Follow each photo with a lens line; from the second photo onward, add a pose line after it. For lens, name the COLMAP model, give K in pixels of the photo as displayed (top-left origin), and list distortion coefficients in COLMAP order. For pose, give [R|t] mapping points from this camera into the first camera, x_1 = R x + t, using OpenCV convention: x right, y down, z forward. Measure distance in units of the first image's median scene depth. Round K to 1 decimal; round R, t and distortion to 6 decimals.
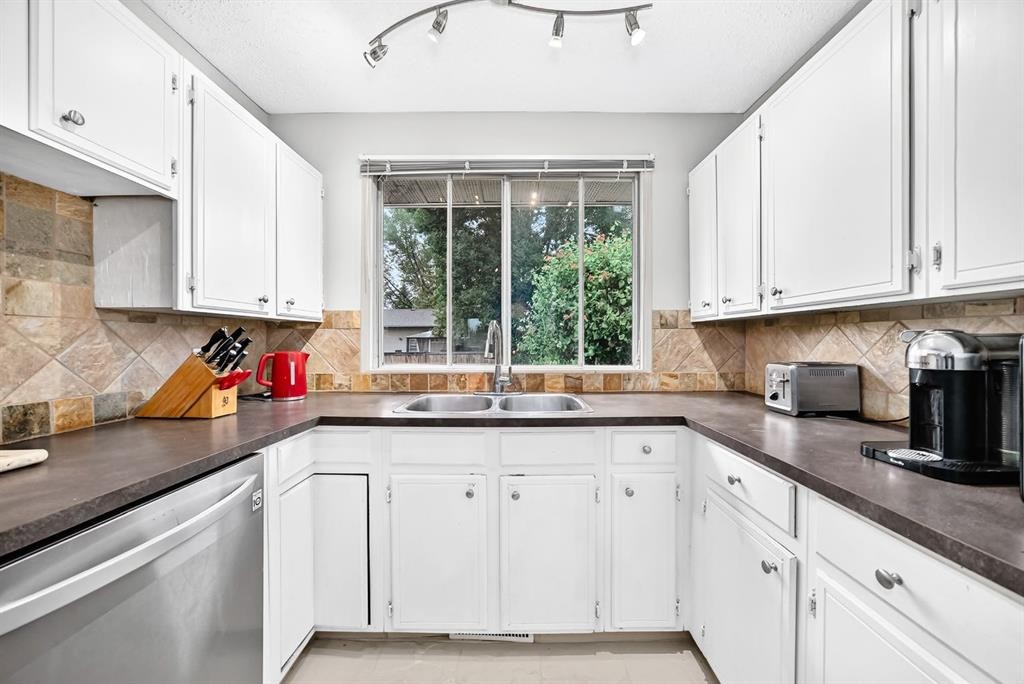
lens RADIAL K [[367.2, 0, 513.8], [0, 367.2, 339.4], [0, 0, 1]] dist [-0.019603, 0.004633]
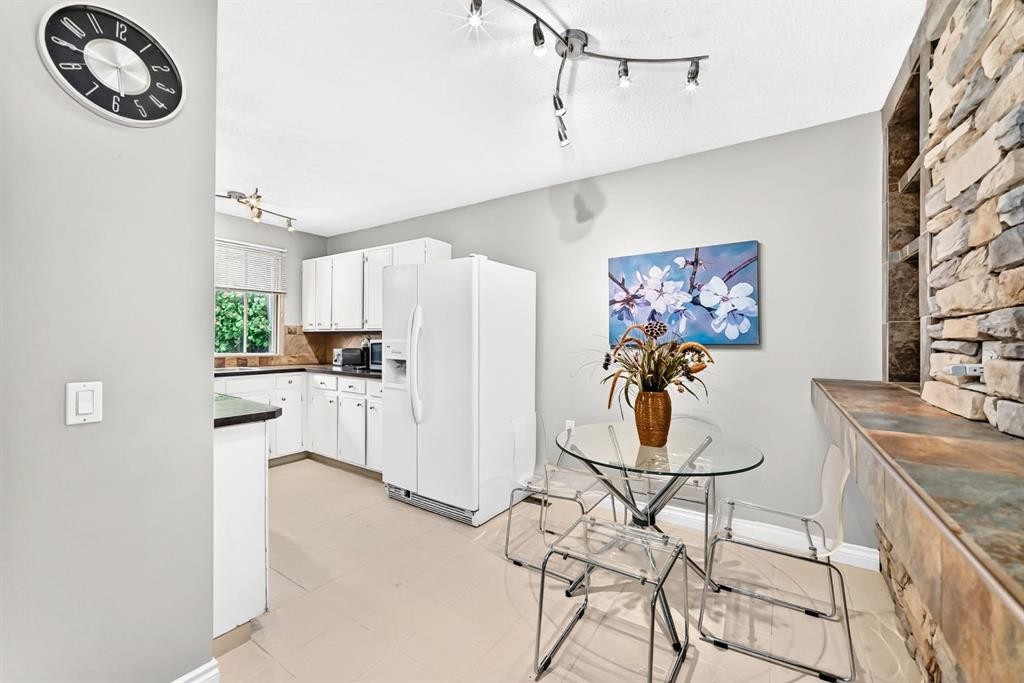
lens RADIAL K [[420.7, 0, 509.6], [0, 420.7, 346.8], [0, 0, 1]] dist [-0.009003, 0.002500]
pose [[0.563146, -0.002414, 0.826354, -1.150147], [-0.012712, 0.999852, 0.011583, -0.003031], [-0.826259, -0.017028, 0.563032, -1.842585]]
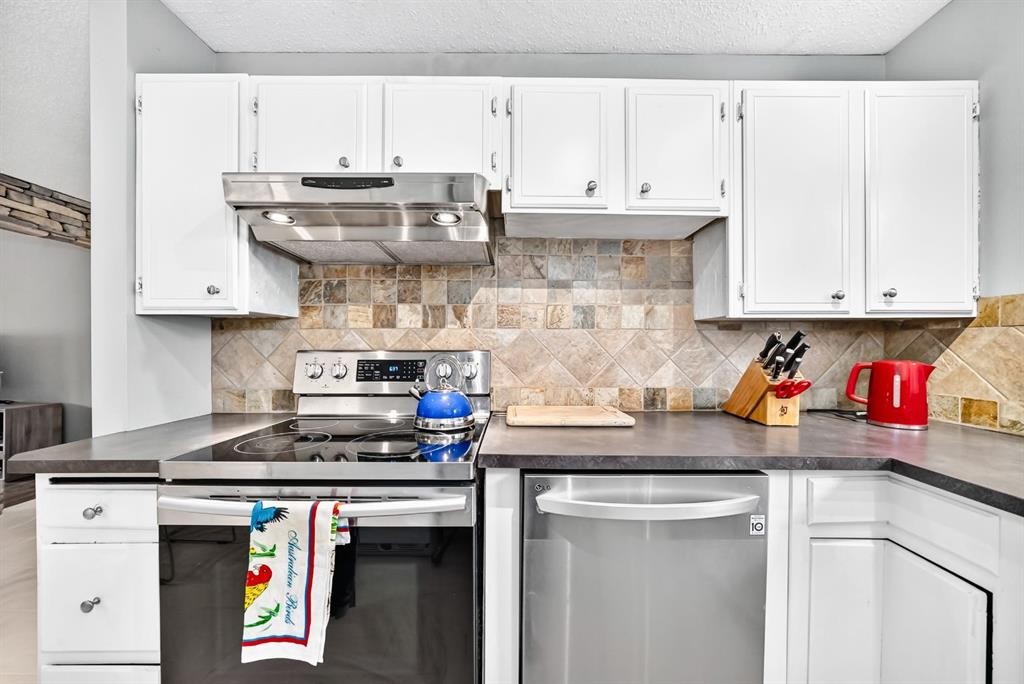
lens RADIAL K [[367.2, 0, 515.8], [0, 367.2, 347.3], [0, 0, 1]] dist [-0.019603, 0.004633]
pose [[0.003383, 0.005553, -0.999979, 0.125326], [0.001405, 0.999984, 0.005557, 0.000547], [0.999993, -0.001424, 0.003375, 0.280393]]
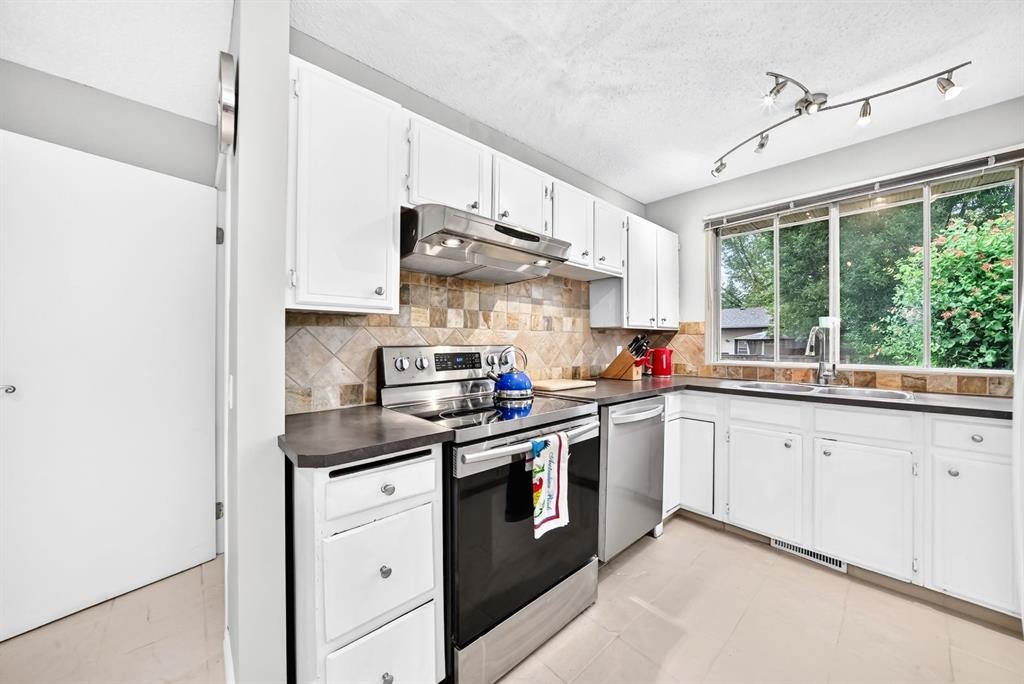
lens RADIAL K [[367.2, 0, 515.5], [0, 367.2, 340.7], [0, 0, 1]] dist [-0.019603, 0.004633]
pose [[0.679182, 0.000249, -0.733970, 0.196911], [-0.000594, 1.000000, -0.000210, -0.002506], [0.733970, 0.000579, 0.679182, -0.762908]]
